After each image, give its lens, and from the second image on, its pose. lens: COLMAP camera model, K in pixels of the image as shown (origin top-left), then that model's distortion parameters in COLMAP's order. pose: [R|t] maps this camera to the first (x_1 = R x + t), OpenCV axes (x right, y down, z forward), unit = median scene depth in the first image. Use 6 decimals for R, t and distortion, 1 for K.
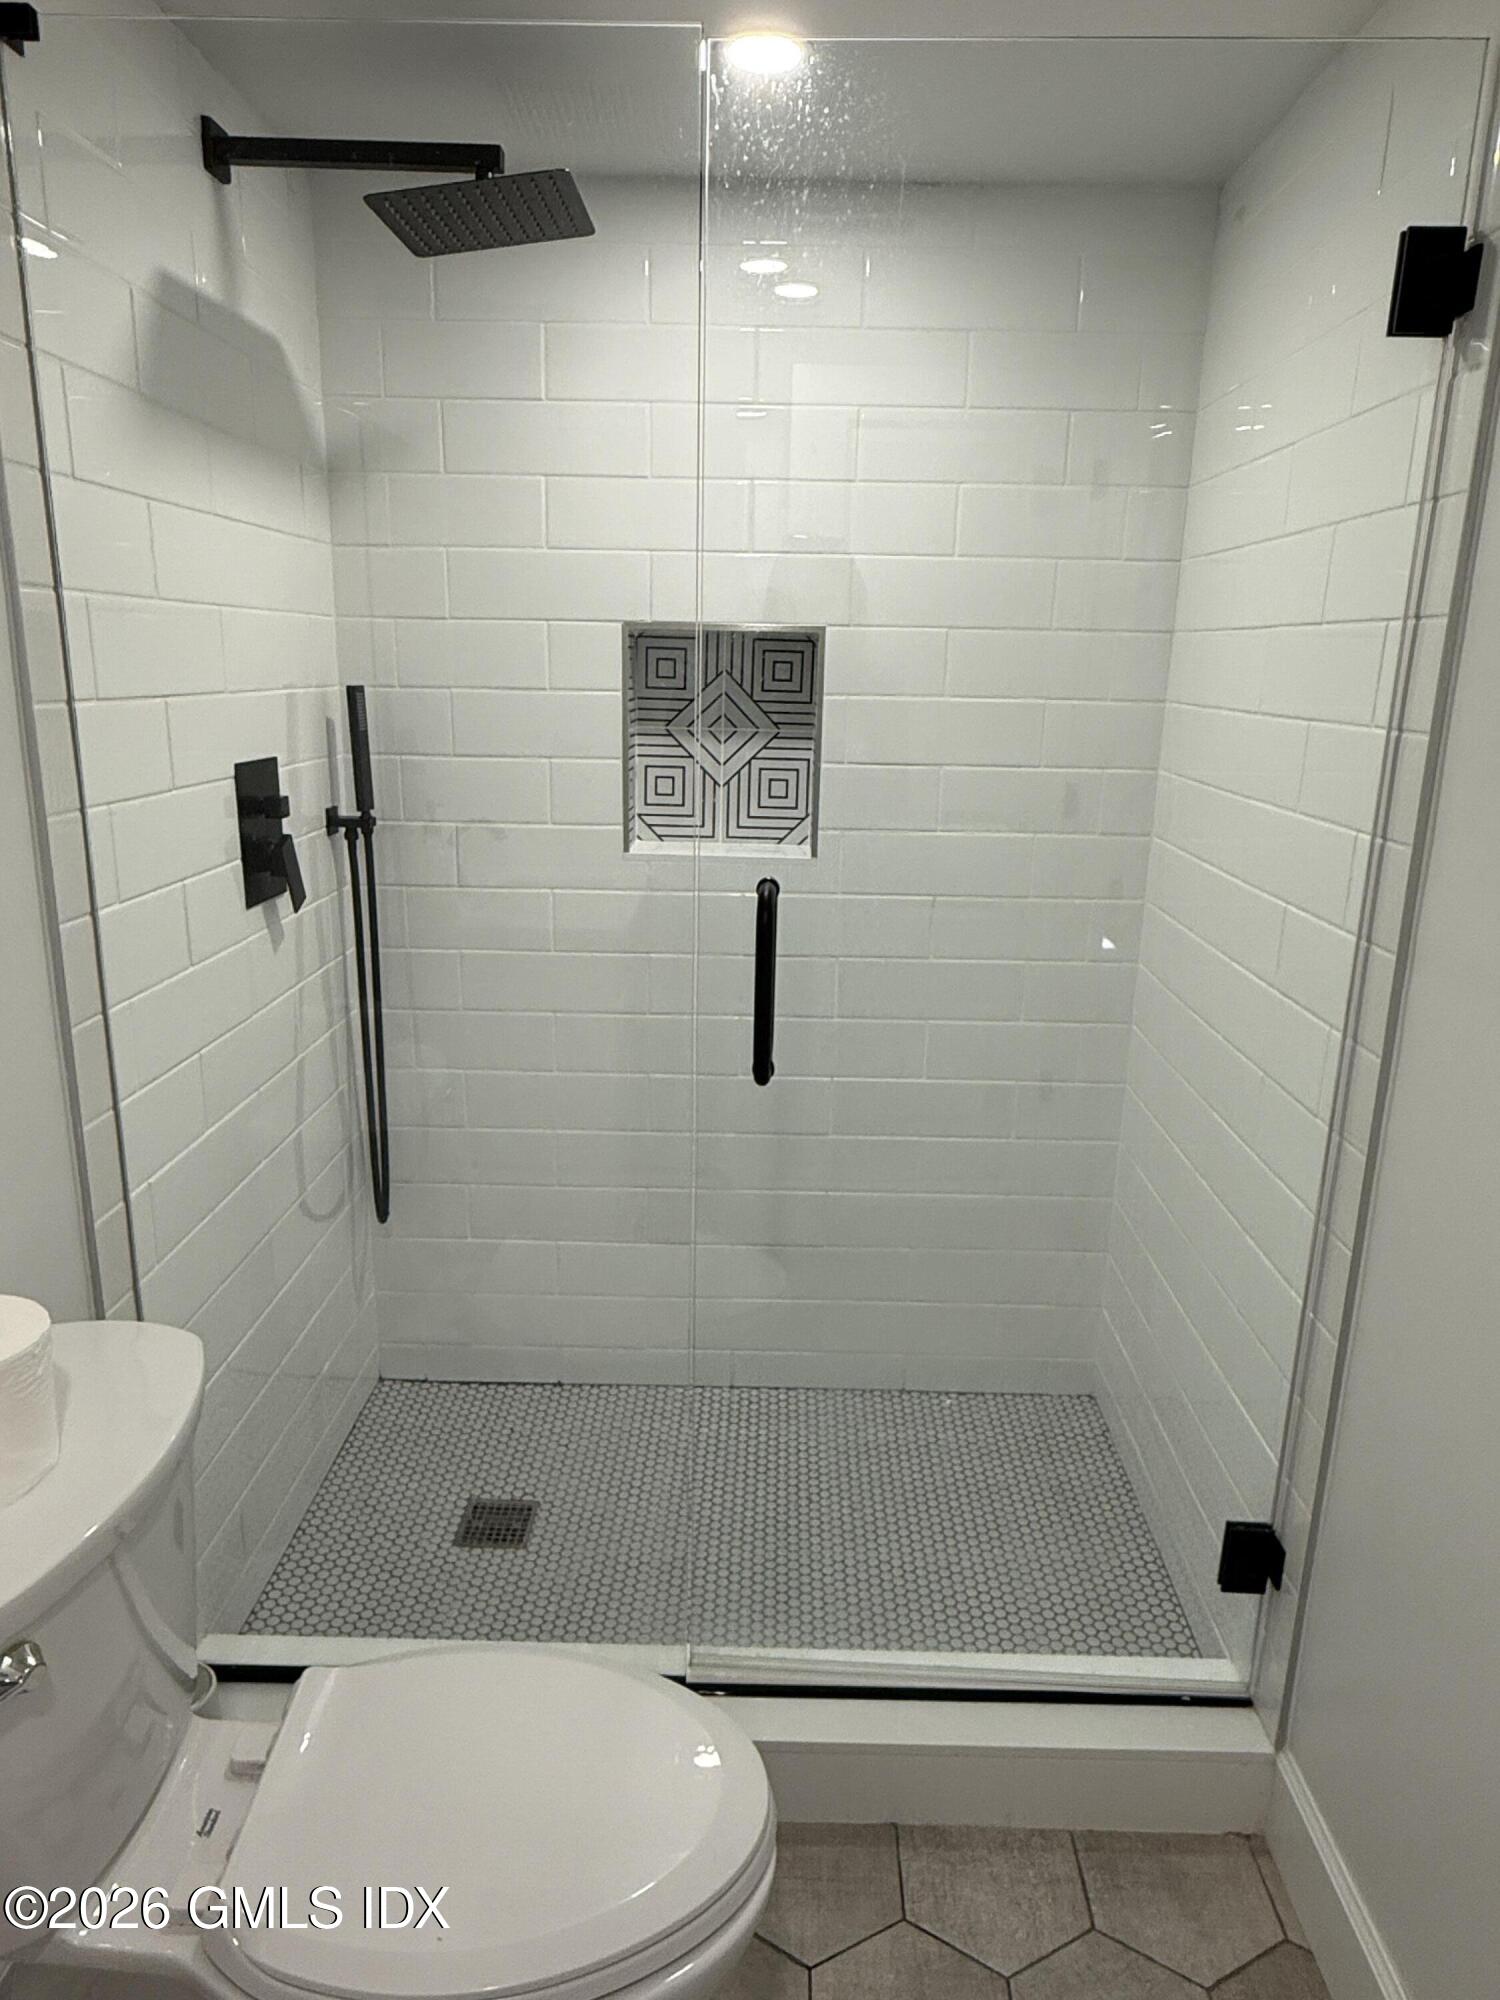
lens RADIAL K [[1273.7, 0, 750.0], [0, 1273.7, 1000.0], [0, 0, 1]] dist [-0.000809, 0.002558]
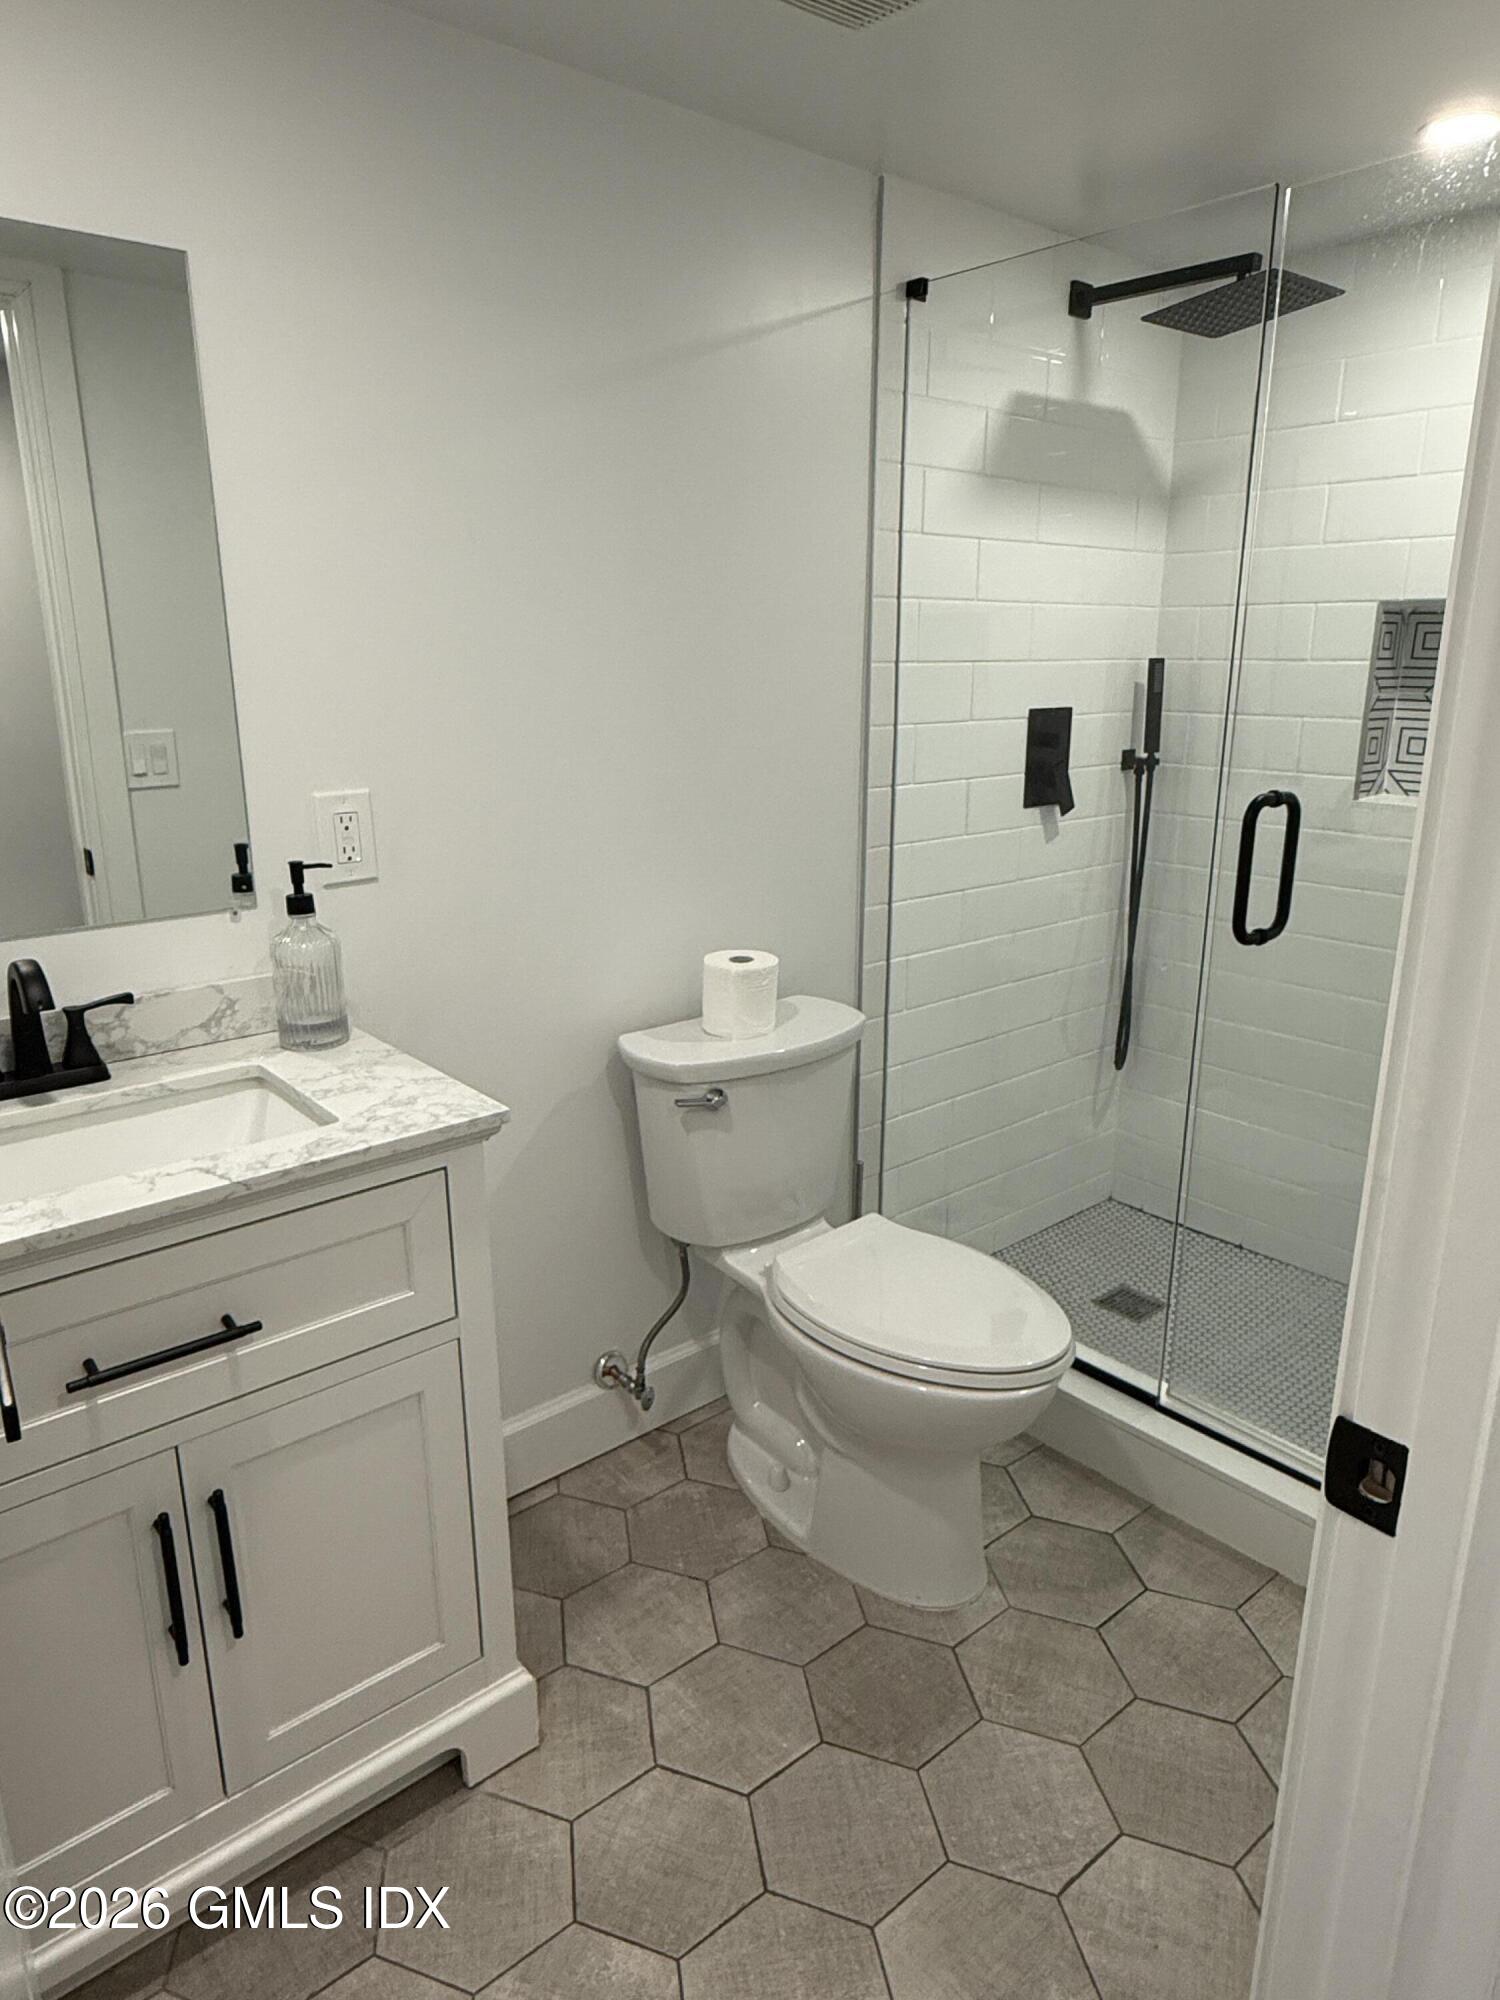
lens RADIAL K [[1273.7, 0, 750.0], [0, 1273.7, 1000.0], [0, 0, 1]] dist [-0.000809, 0.002558]
pose [[0.675509, 0.179362, -0.715204, 0.414332], [-0.177118, 0.981035, 0.078741, 0.073863], [0.715763, 0.073485, 0.694466, -0.203178]]
